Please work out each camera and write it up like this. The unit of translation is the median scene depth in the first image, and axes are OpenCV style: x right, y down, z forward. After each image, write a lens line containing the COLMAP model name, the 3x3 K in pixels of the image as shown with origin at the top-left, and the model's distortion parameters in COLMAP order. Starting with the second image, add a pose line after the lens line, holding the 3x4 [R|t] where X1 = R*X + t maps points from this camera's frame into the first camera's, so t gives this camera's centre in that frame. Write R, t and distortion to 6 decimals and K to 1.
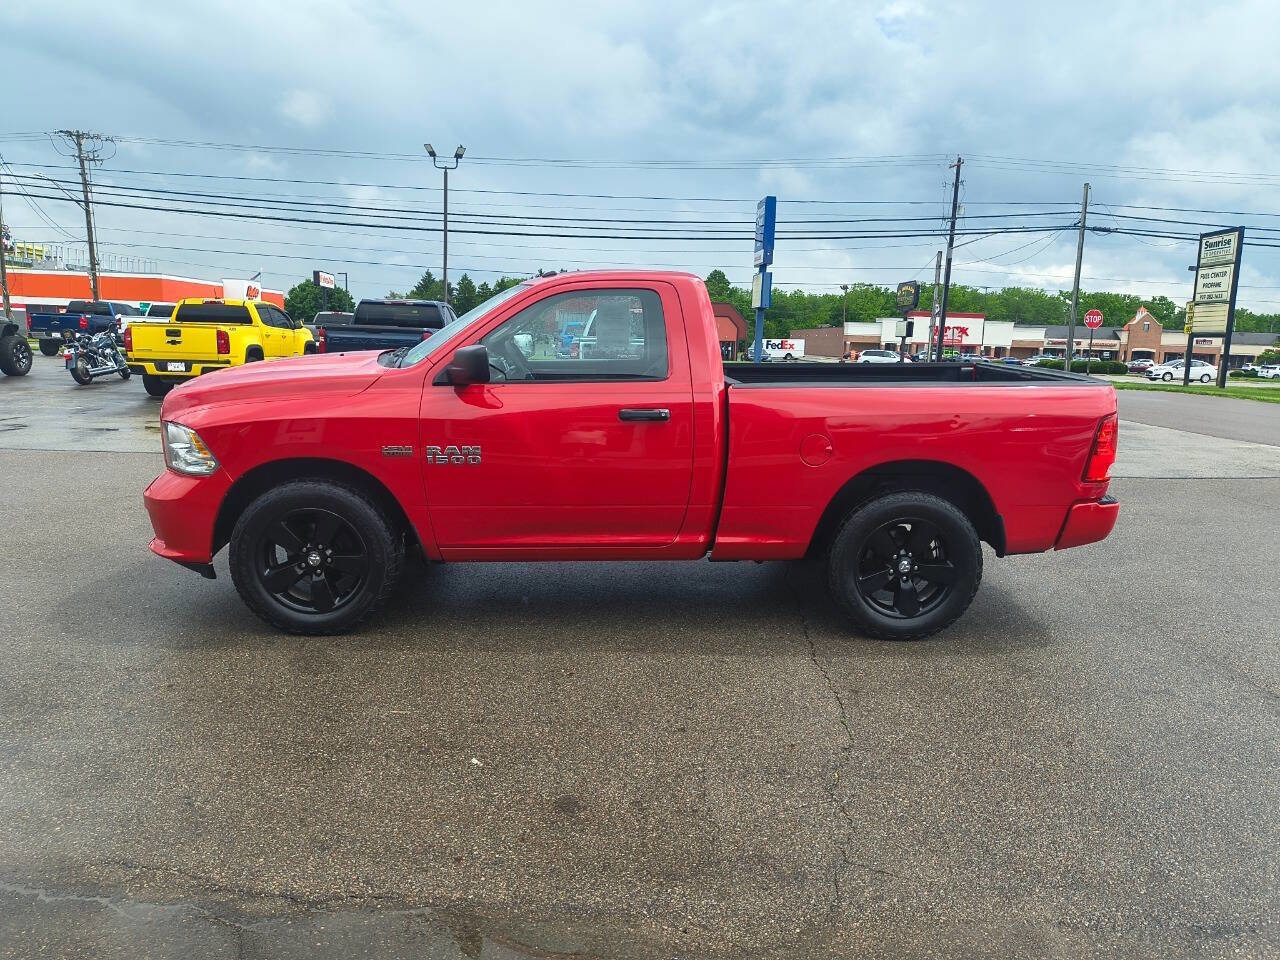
lens RADIAL K [[929.5, 0, 635.0], [0, 929.5, 475.0], [0, 0, 1]] dist [0.035509, -0.036169]
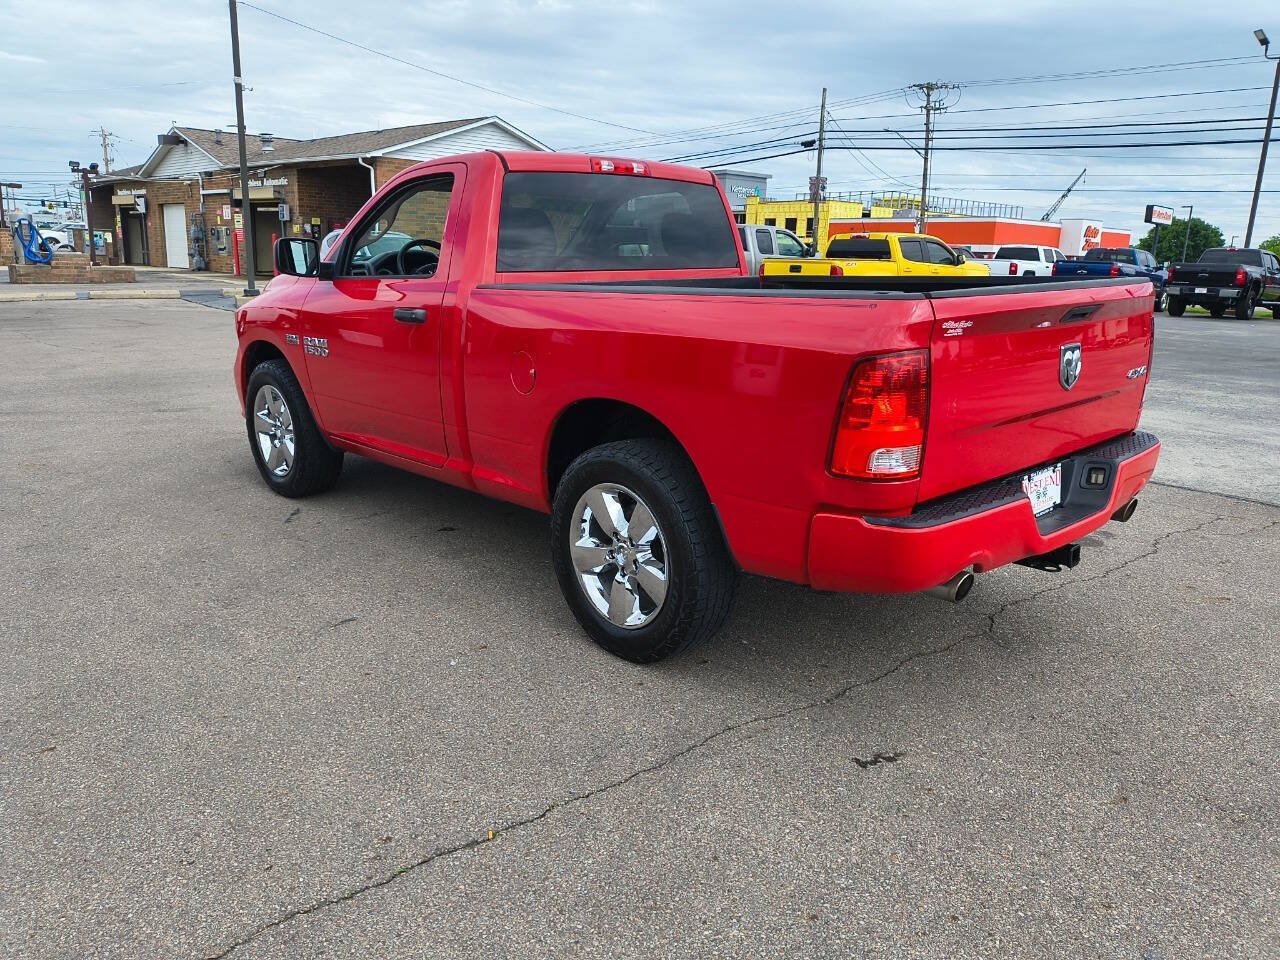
lens RADIAL K [[929.5, 0, 636.6], [0, 929.5, 490.0], [0, 0, 1]] dist [0.035509, -0.036169]
pose [[0.641440, 0.176969, -0.746483, 0.664274], [-0.122270, 0.984175, 0.128254, -0.032661], [0.757367, 0.009005, 0.652927, 0.454638]]
